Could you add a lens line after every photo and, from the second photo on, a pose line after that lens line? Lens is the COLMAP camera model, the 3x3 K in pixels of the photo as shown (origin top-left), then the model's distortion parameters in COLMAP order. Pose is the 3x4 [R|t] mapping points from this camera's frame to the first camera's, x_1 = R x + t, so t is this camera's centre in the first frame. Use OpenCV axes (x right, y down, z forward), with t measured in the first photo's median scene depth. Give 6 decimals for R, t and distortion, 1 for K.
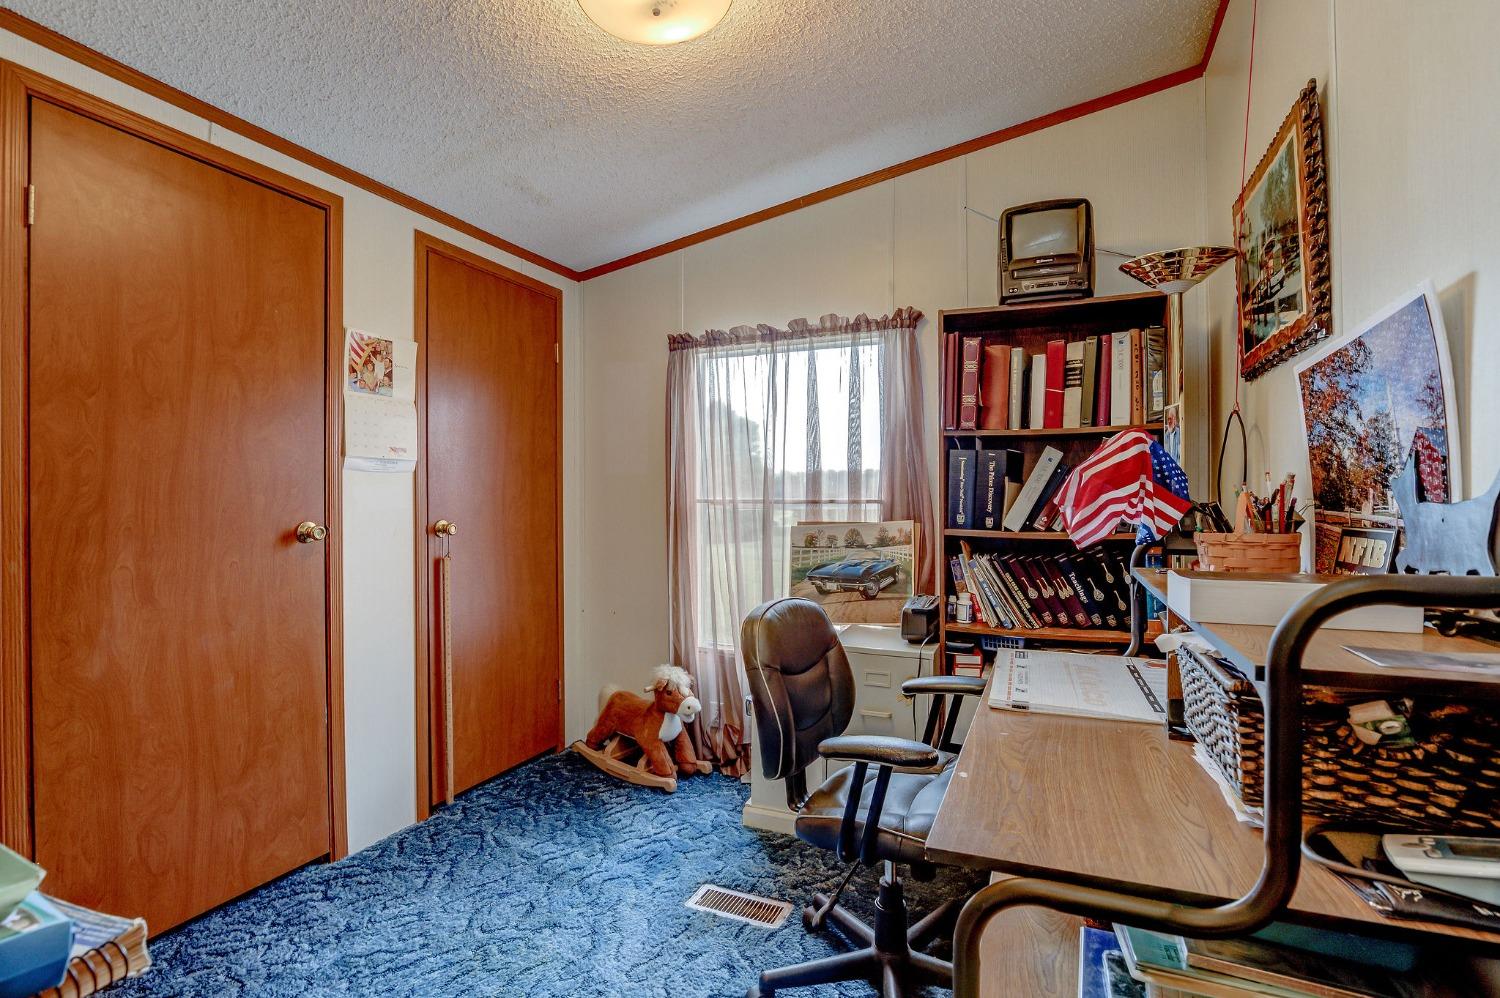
lens RADIAL K [[691.3, 0, 752.8], [0, 691.3, 494.9], [0, 0, 1]] dist [-0.035084, 0.006065]
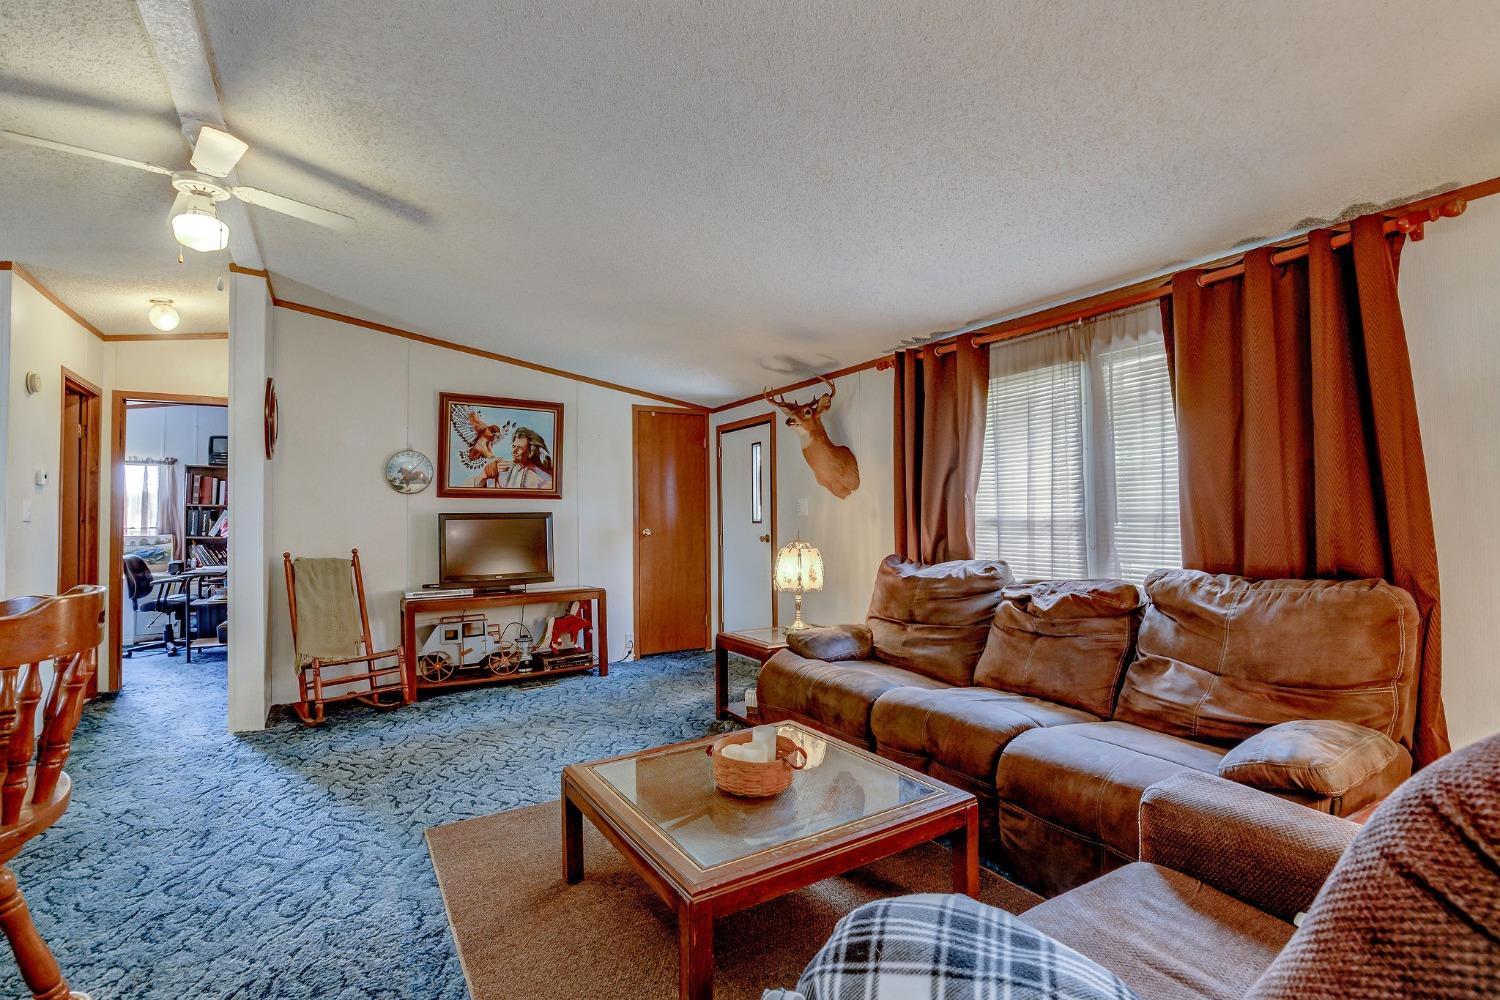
lens RADIAL K [[691.3, 0, 753.8], [0, 691.3, 500.8], [0, 0, 1]] dist [-0.035084, 0.006065]
pose [[0.566479, 0.021404, 0.823798, -0.763533], [0.011576, 0.999357, -0.033926, 0.022860], [-0.823995, 0.028755, 0.565867, -2.757209]]
